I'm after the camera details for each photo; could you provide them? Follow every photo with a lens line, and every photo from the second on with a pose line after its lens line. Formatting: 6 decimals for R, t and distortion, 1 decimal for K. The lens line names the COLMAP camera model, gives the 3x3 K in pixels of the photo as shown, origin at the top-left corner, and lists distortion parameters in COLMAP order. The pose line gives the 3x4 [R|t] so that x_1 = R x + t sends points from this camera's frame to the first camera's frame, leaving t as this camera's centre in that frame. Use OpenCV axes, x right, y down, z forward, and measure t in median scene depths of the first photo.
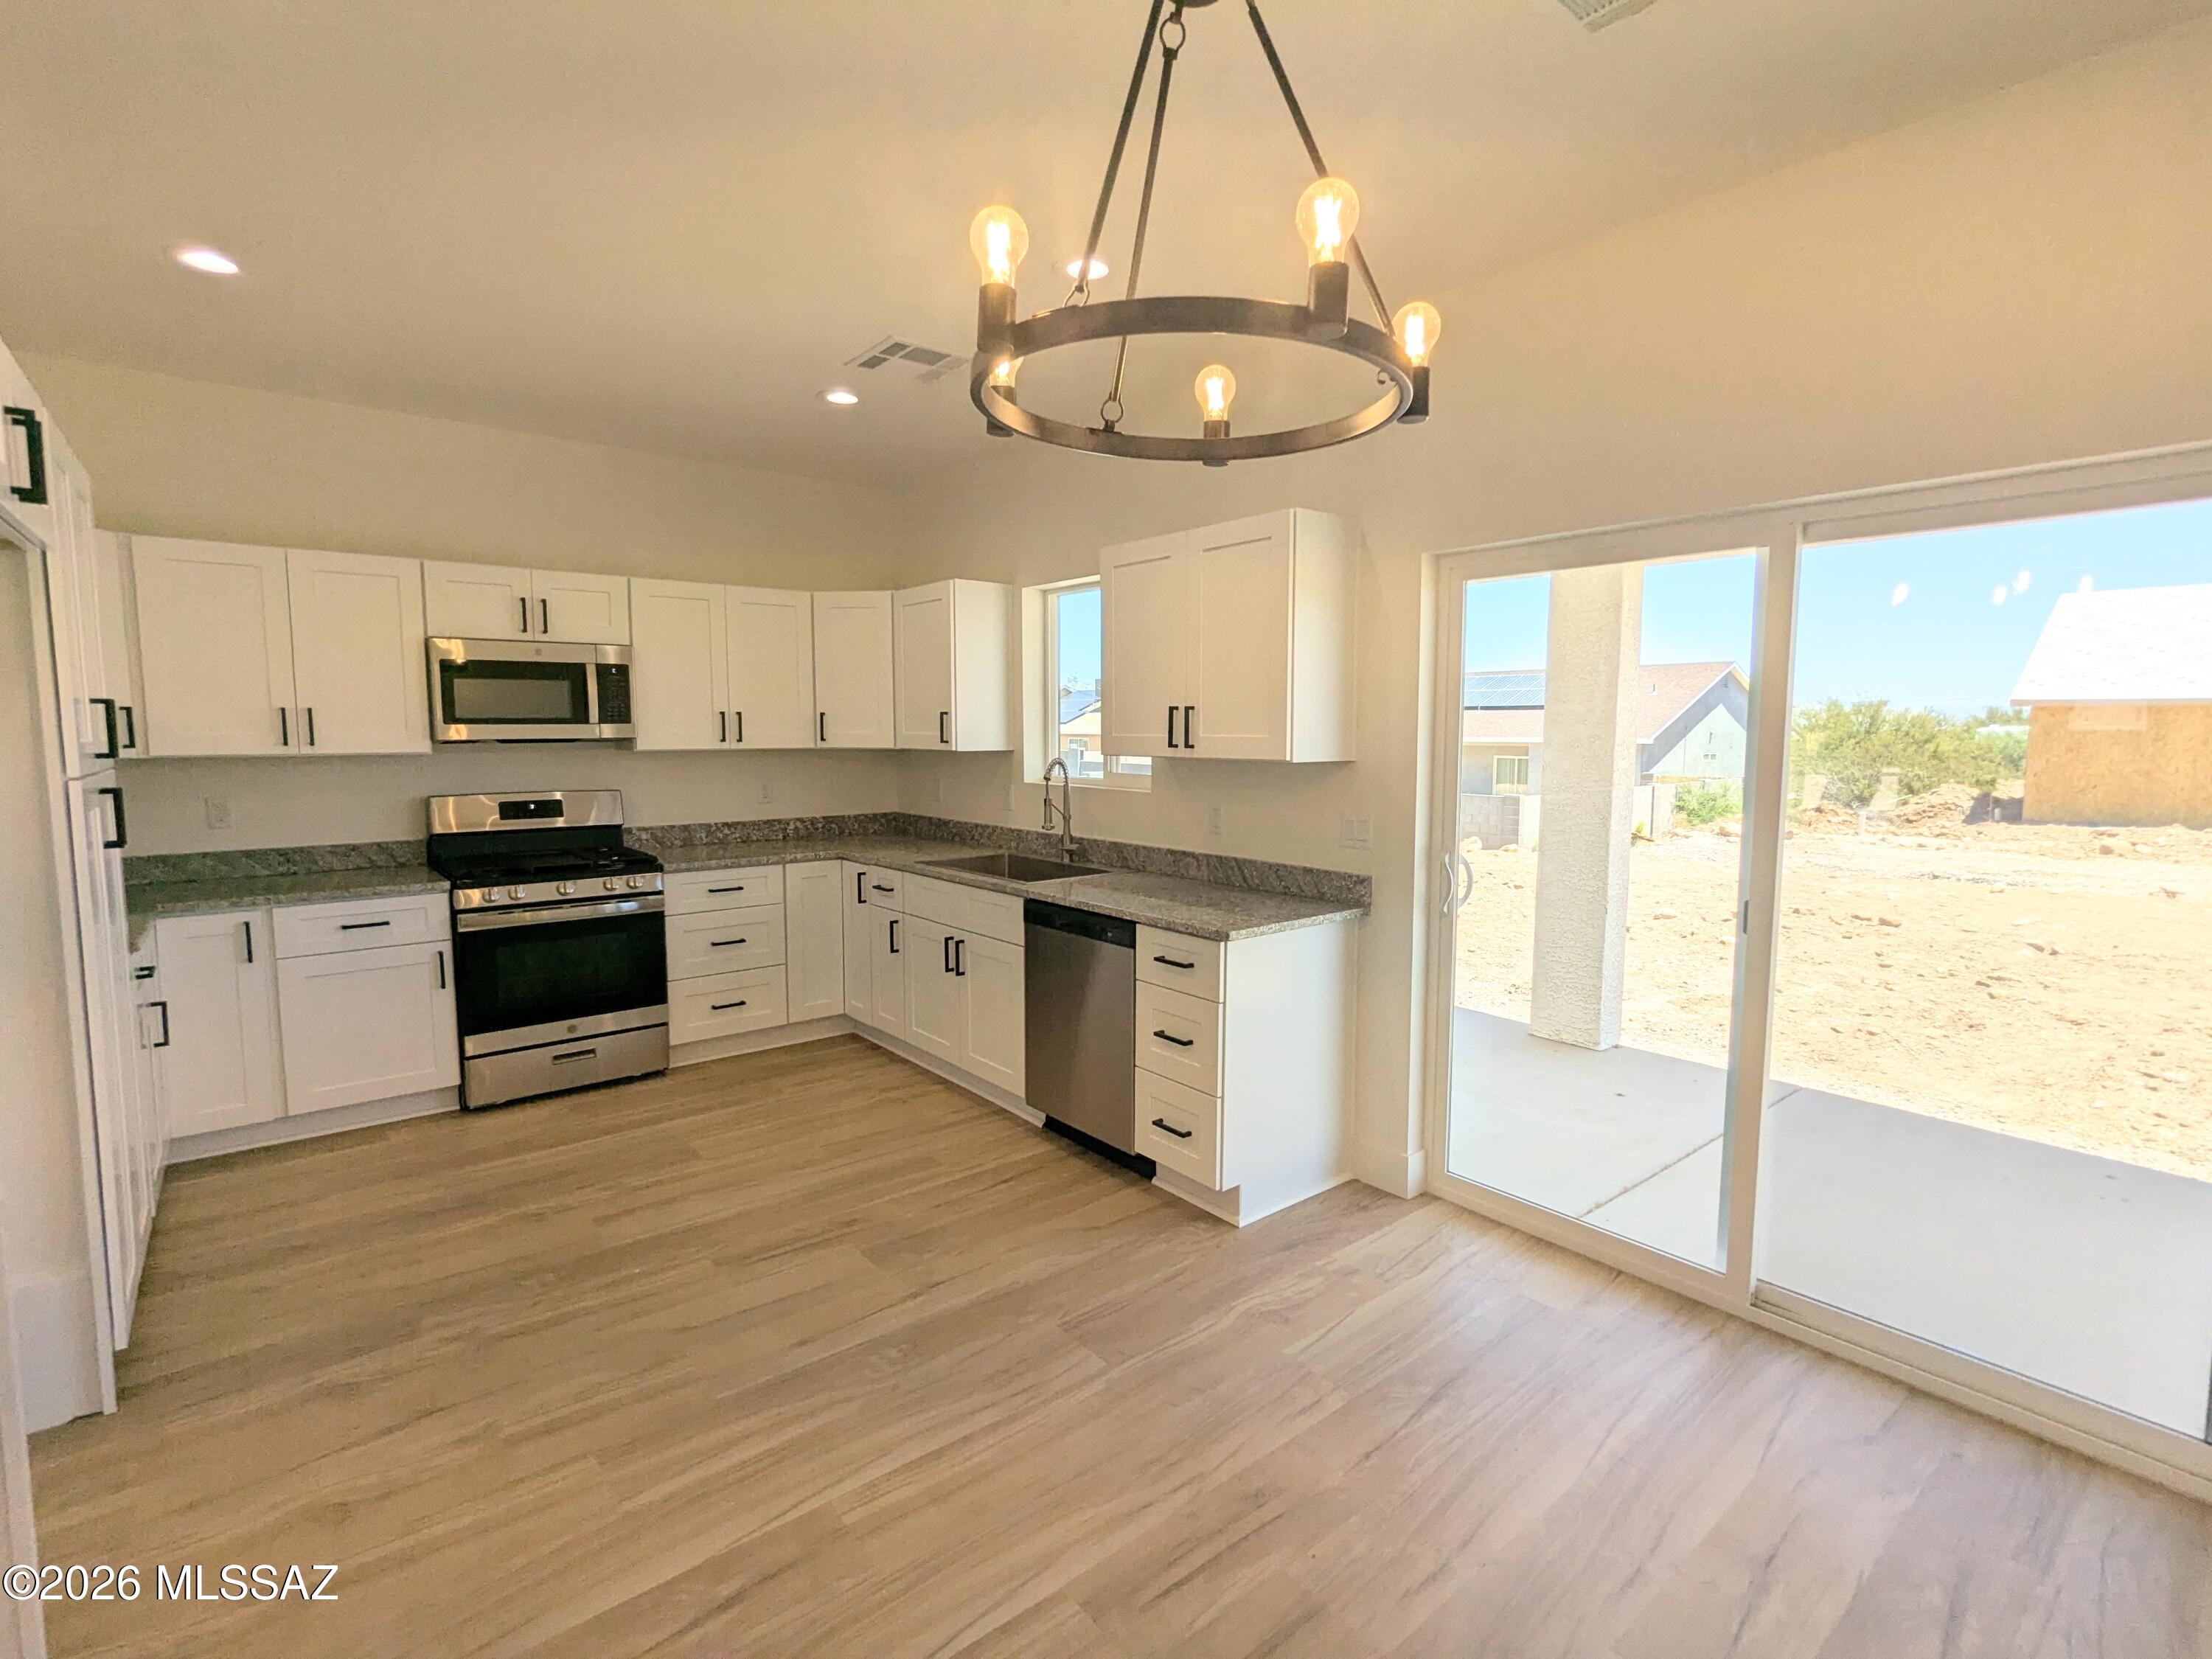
lens RADIAL K [[1044.4, 0, 1099.0], [0, 1044.4, 822.6], [0, 0, 1]] dist [-0.001723, 0.000394]
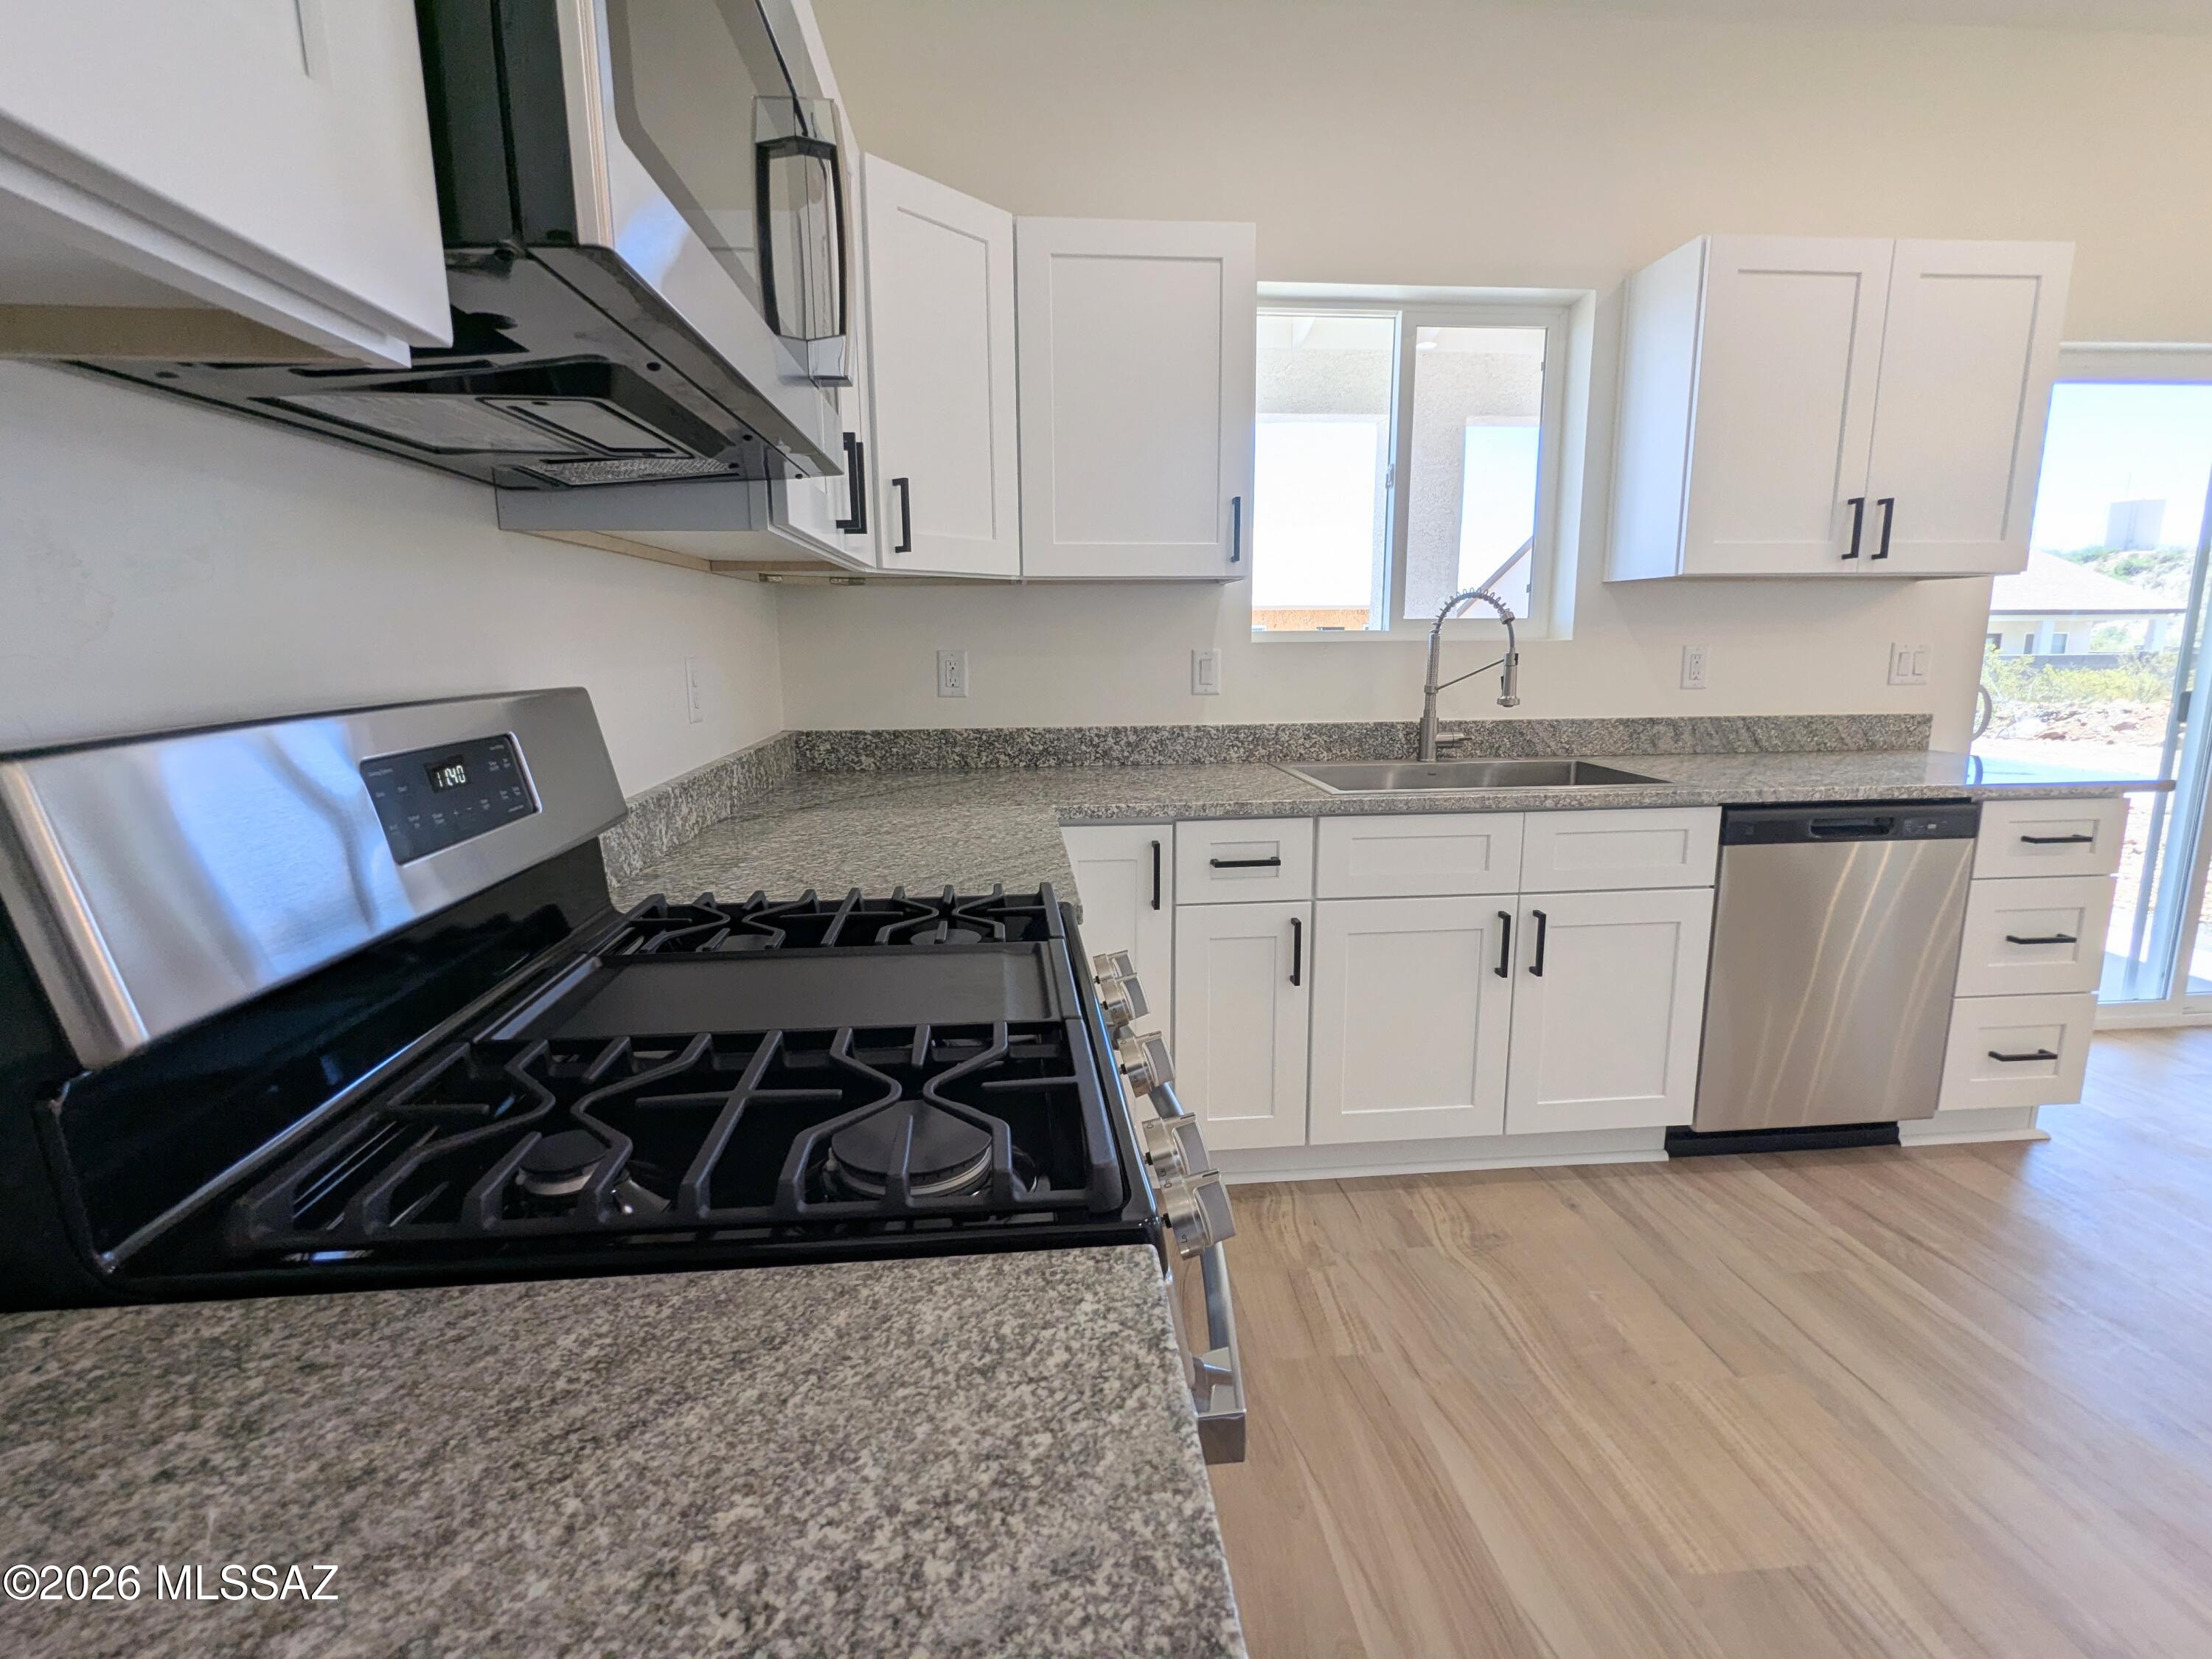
lens RADIAL K [[1044.4, 0, 1104.1], [0, 1044.4, 825.7], [0, 0, 1]] dist [-0.001723, 0.000394]
pose [[0.549861, -0.151559, 0.821391, -0.741577], [0.085391, 0.988447, 0.125221, -0.022230], [-0.830880, 0.001285, 0.556451, 0.926762]]
